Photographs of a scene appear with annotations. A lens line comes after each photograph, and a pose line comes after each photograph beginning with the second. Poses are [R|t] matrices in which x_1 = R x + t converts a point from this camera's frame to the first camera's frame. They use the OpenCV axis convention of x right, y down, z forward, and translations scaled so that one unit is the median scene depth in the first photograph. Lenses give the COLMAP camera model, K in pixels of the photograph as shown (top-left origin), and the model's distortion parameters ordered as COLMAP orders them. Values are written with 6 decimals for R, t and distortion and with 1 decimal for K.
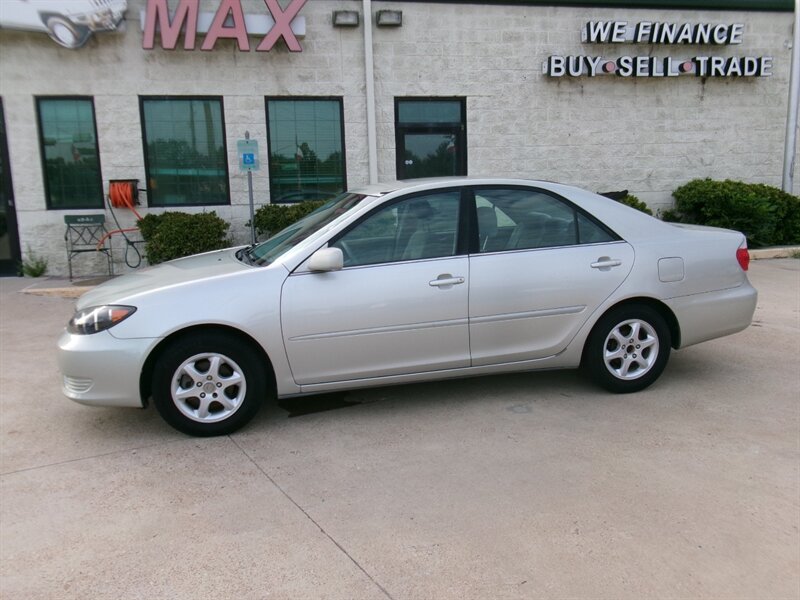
lens RADIAL K [[647.1, 0, 395.0], [0, 647.1, 300.4], [0, 0, 1]] dist [0.011479, -0.007976]
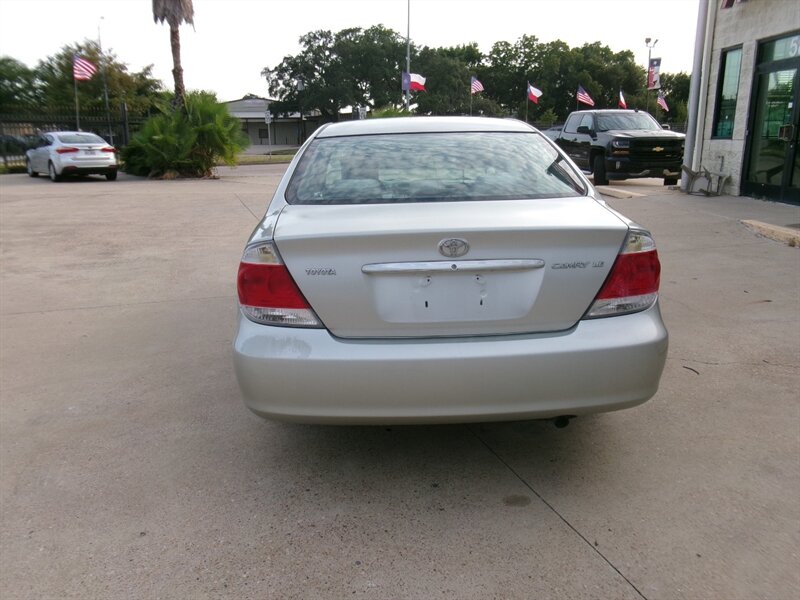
lens RADIAL K [[647.1, 0, 395.0], [0, 647.1, 300.4], [0, 0, 1]] dist [0.011479, -0.007976]
pose [[-0.201244, 0.269879, -0.941630, 0.472533], [-0.151683, 0.941115, 0.302149, -0.105958], [0.967726, 0.203635, -0.148457, 0.557516]]
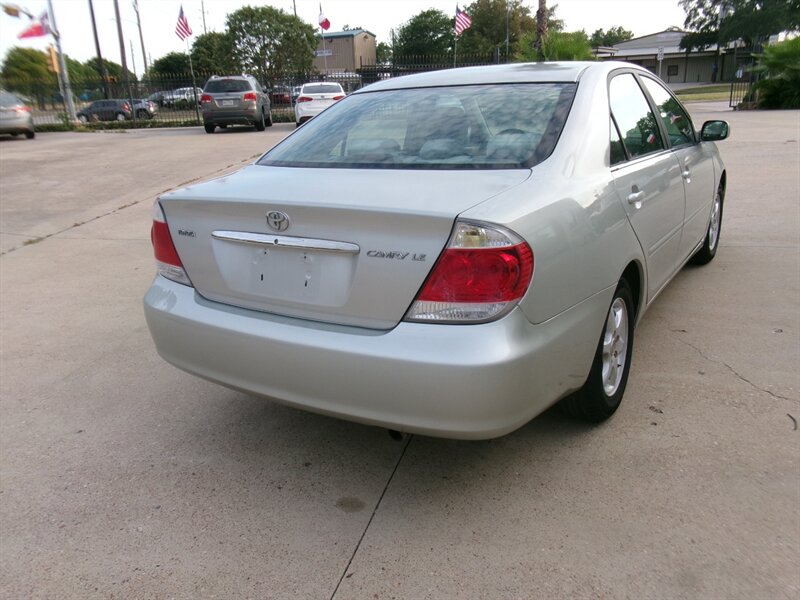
lens RADIAL K [[647.1, 0, 395.0], [0, 647.1, 300.4], [0, 0, 1]] dist [0.011479, -0.007976]
pose [[-0.707979, 0.273700, -0.651041, 0.363920], [-0.061253, 0.894578, 0.442694, -0.131595], [0.703573, 0.353296, -0.616577, 0.711249]]
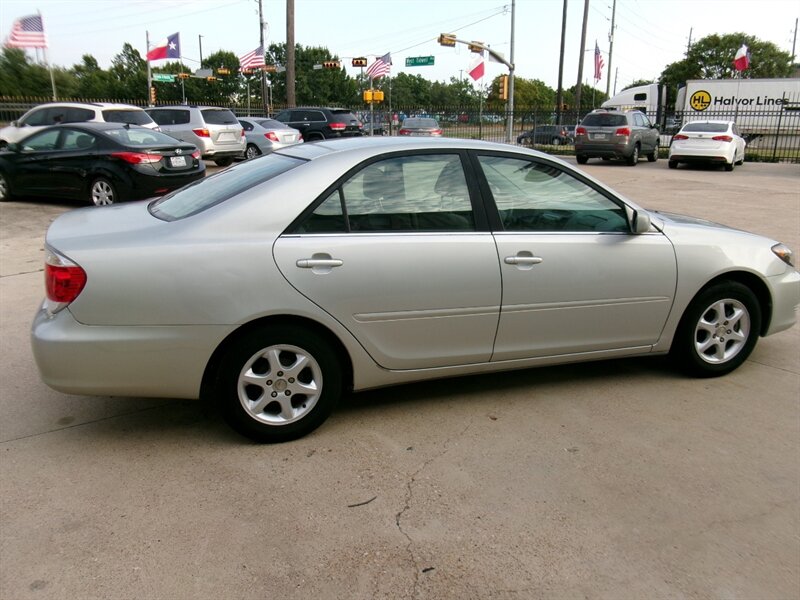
lens RADIAL K [[647.1, 0, 395.0], [0, 647.1, 300.4], [0, 0, 1]] dist [0.011479, -0.007976]
pose [[-0.994919, 0.046165, -0.089467, 0.092915], [0.003236, 0.902871, 0.429899, -0.173926], [0.100623, 0.427425, -0.898434, 0.892107]]
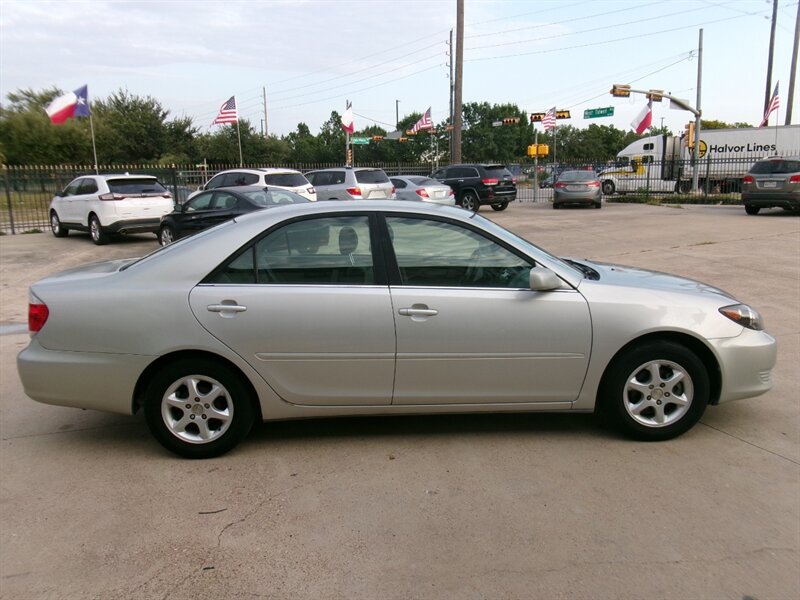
lens RADIAL K [[647.1, 0, 395.0], [0, 647.1, 300.4], [0, 0, 1]] dist [0.011479, -0.007976]
pose [[-0.980001, 0.011626, 0.198651, -0.069996], [0.081025, 0.935102, 0.344992, -0.181363], [-0.181748, 0.354188, -0.917343, 0.923741]]
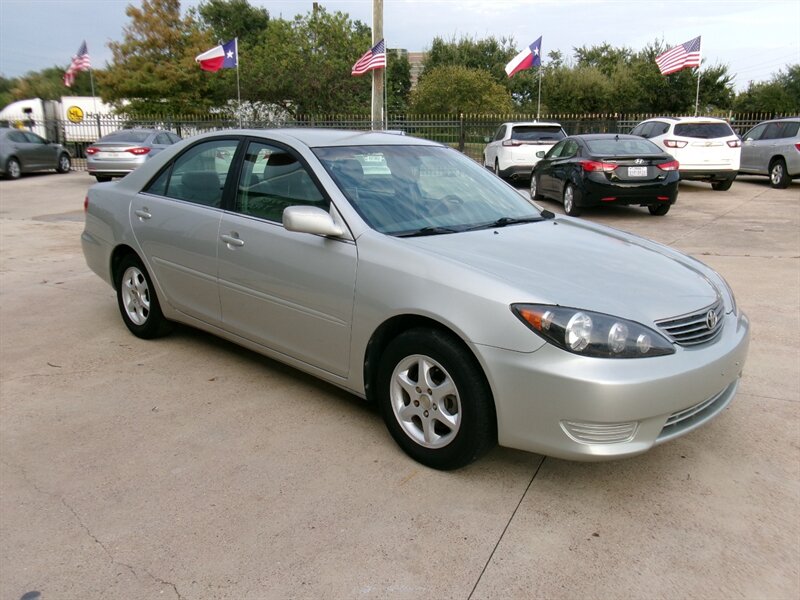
lens RADIAL K [[636.9, 0, 400.2], [0, 636.9, 310.6], [0, 0, 1]] dist [0.010002, 0.005566]
pose [[-0.552962, -0.195776, 0.809880, -0.360746], [0.152544, 0.931787, 0.329398, -0.111055], [-0.819124, 0.305687, -0.485378, 0.686878]]
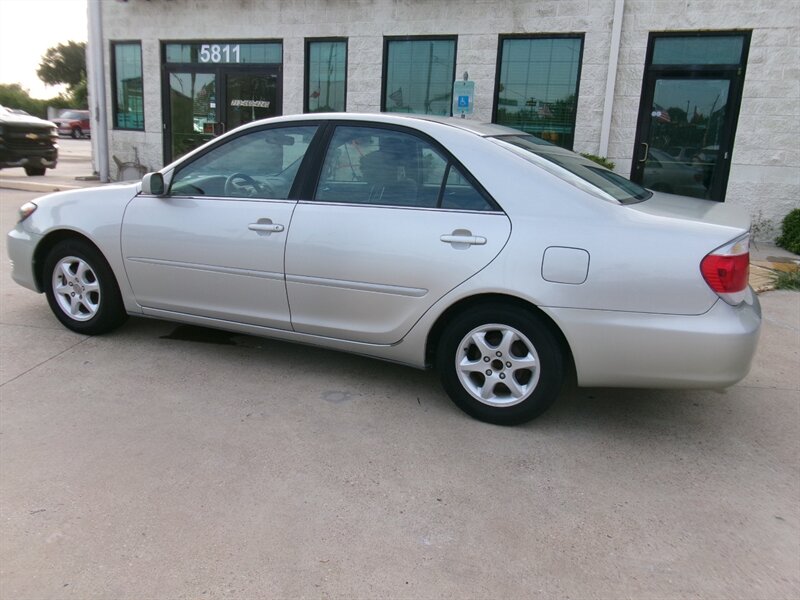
lens RADIAL K [[649.0, 0, 393.0], [0, 649.0, 300.2], [0, 0, 1]] dist [0.002664, 0.006059]
pose [[0.799668, 0.208340, -0.563139, 0.294628], [-0.171371, 0.978055, 0.118492, -0.026805], [0.575467, 0.001751, 0.817823, 0.154328]]
